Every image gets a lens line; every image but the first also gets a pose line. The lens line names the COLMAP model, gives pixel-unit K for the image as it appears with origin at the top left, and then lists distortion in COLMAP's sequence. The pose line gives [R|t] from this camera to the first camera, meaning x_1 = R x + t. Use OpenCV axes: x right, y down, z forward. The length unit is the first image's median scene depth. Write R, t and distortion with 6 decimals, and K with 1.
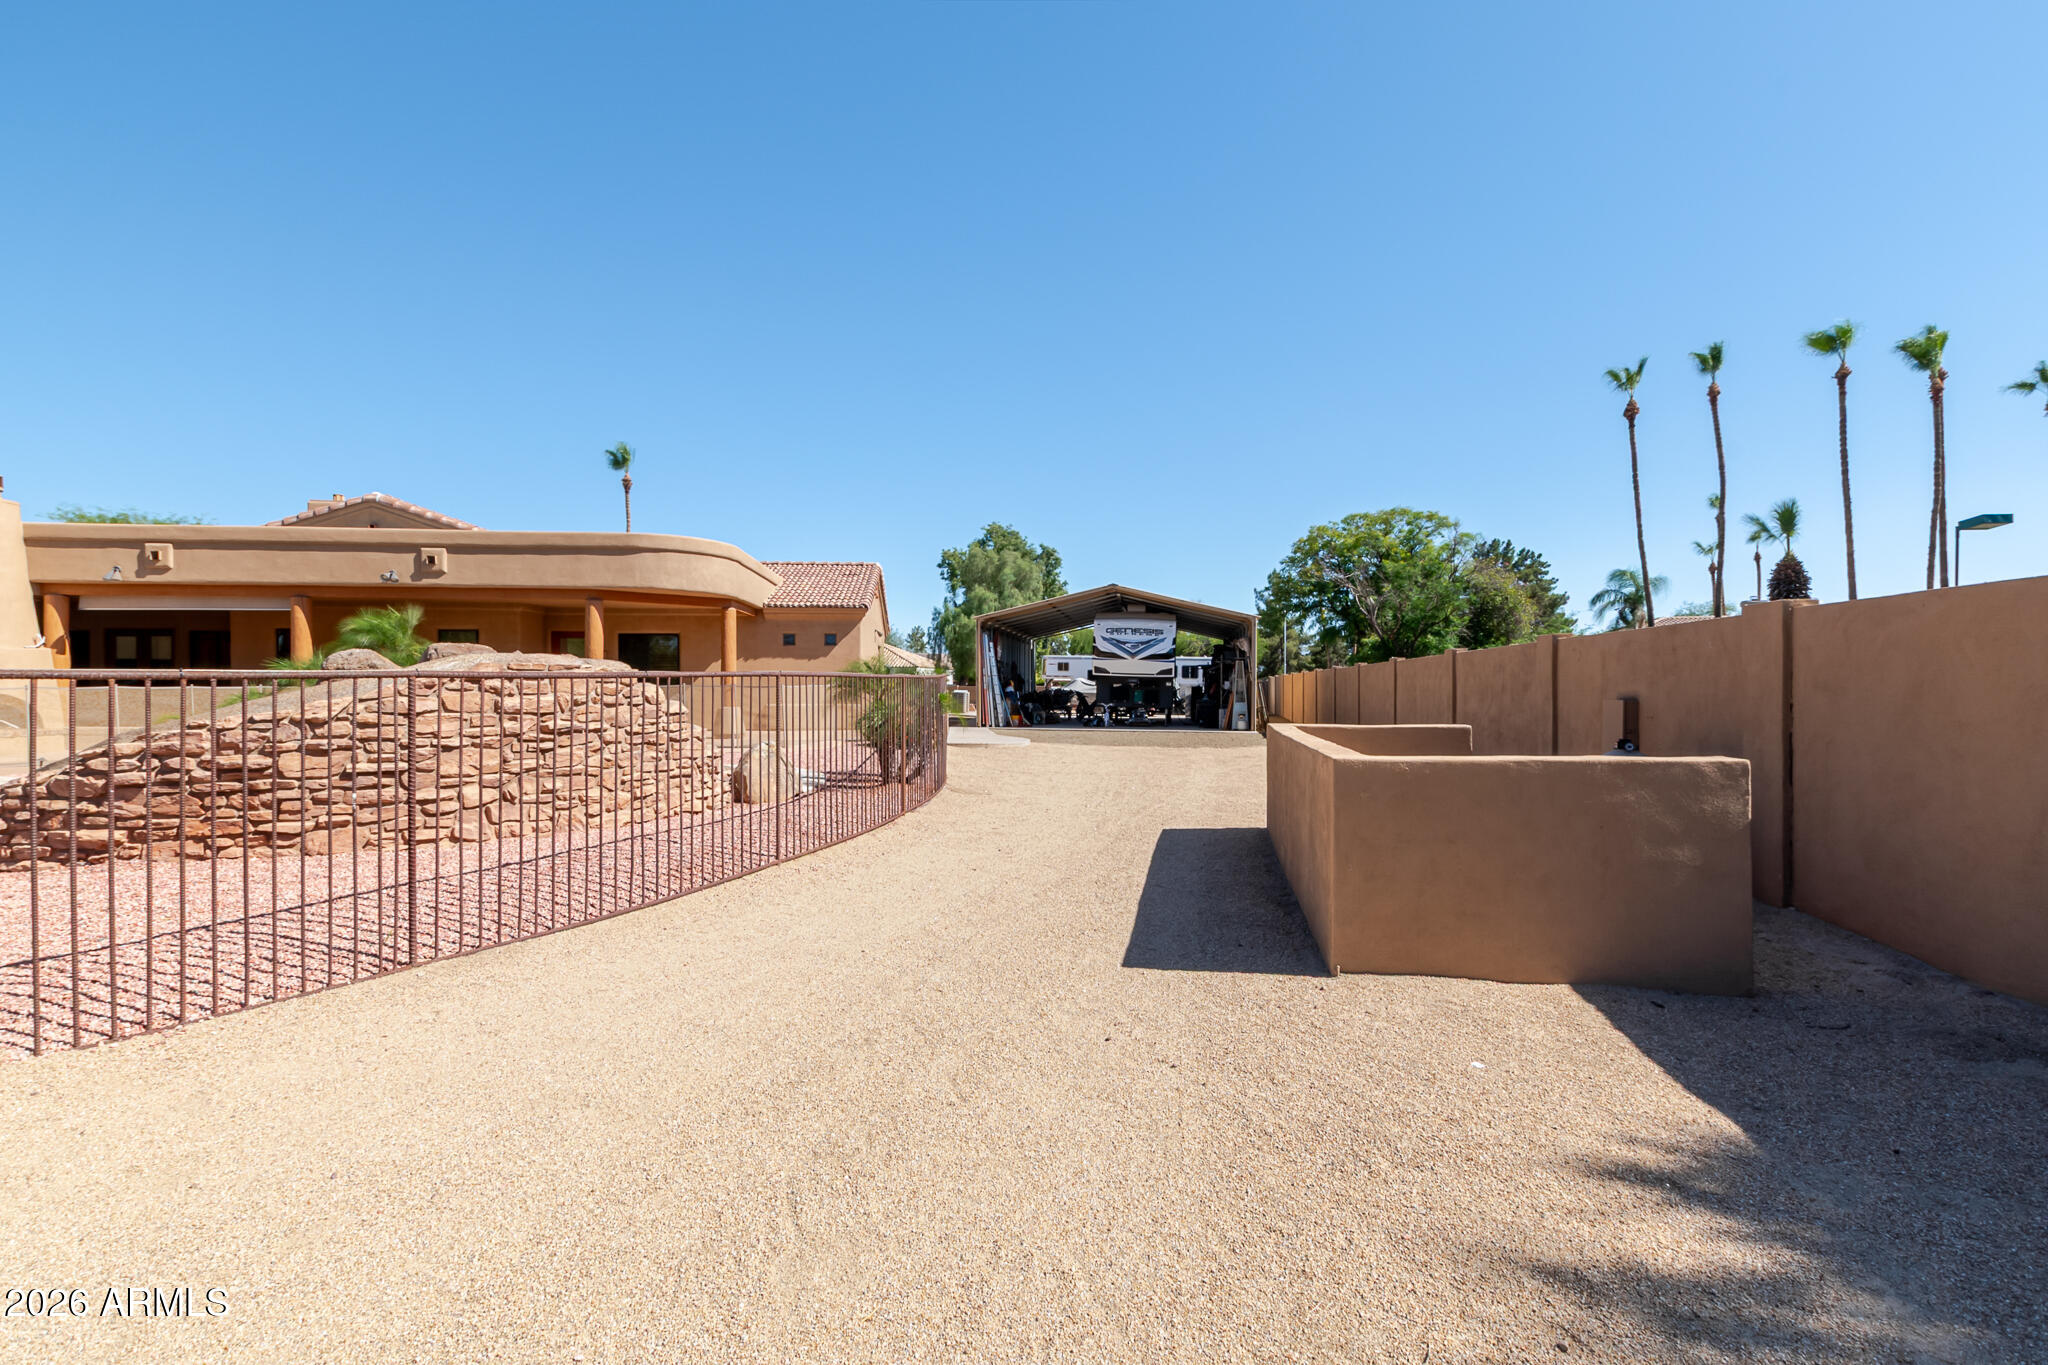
lens RADIAL K [[907.2, 0, 1033.3], [0, 907.2, 689.8], [0, 0, 1]] dist [0.000404, 0.000182]
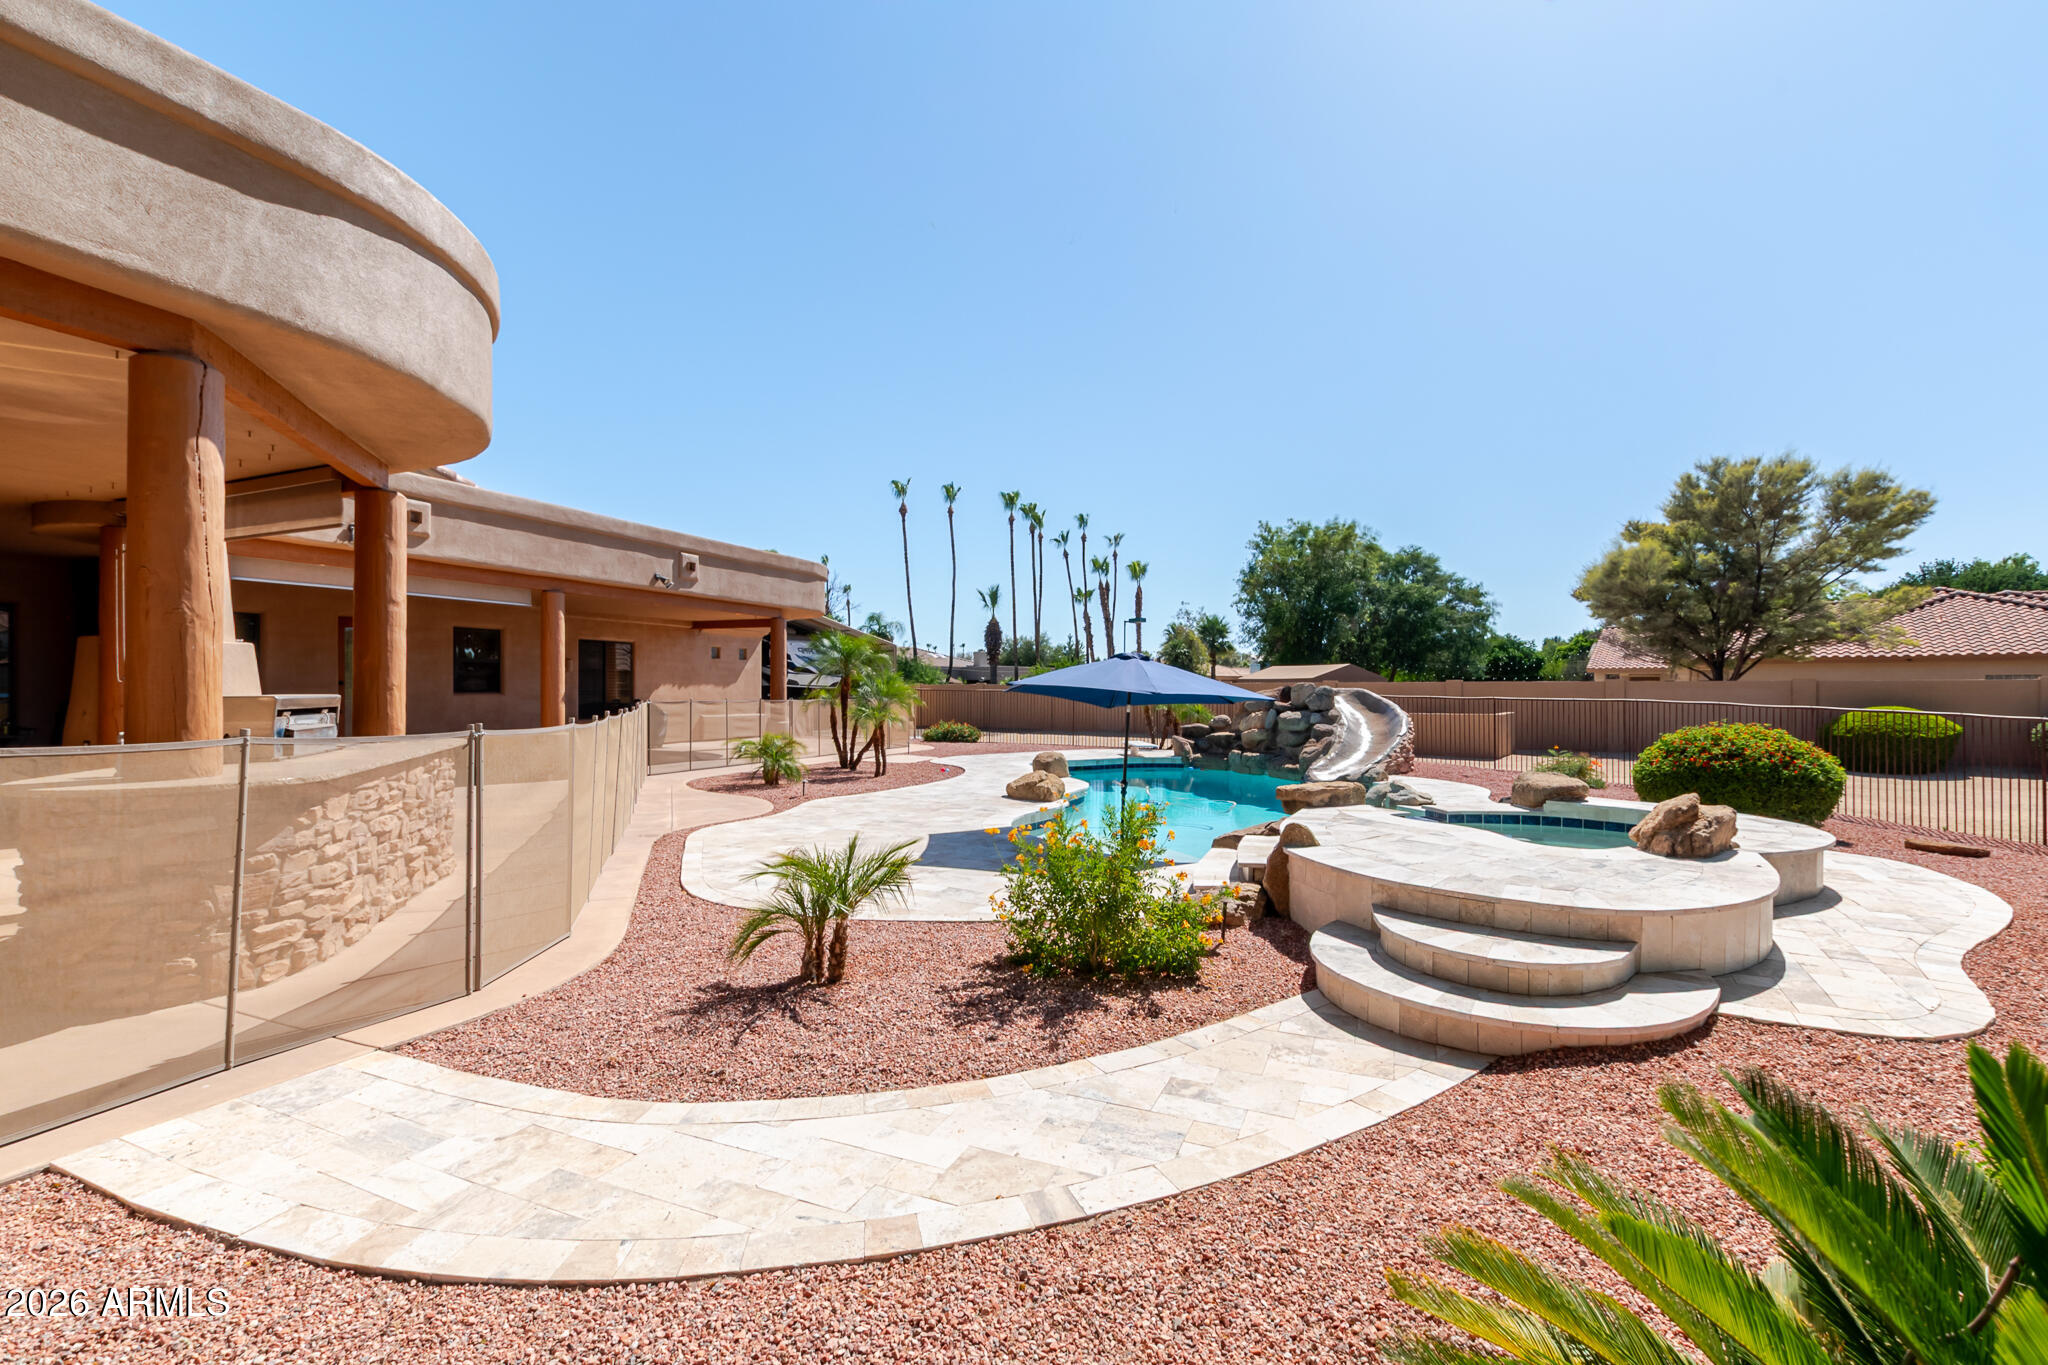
lens RADIAL K [[880.0, 0, 1023.4], [0, 880.0, 689.1], [0, 0, 1]] dist [0.007847, -0.003346]
pose [[0.488840, 0.003690, 0.872366, -1.059207], [-0.004303, 0.999989, -0.001819, -0.013666], [-0.872363, -0.002864, 0.488851, 0.209725]]
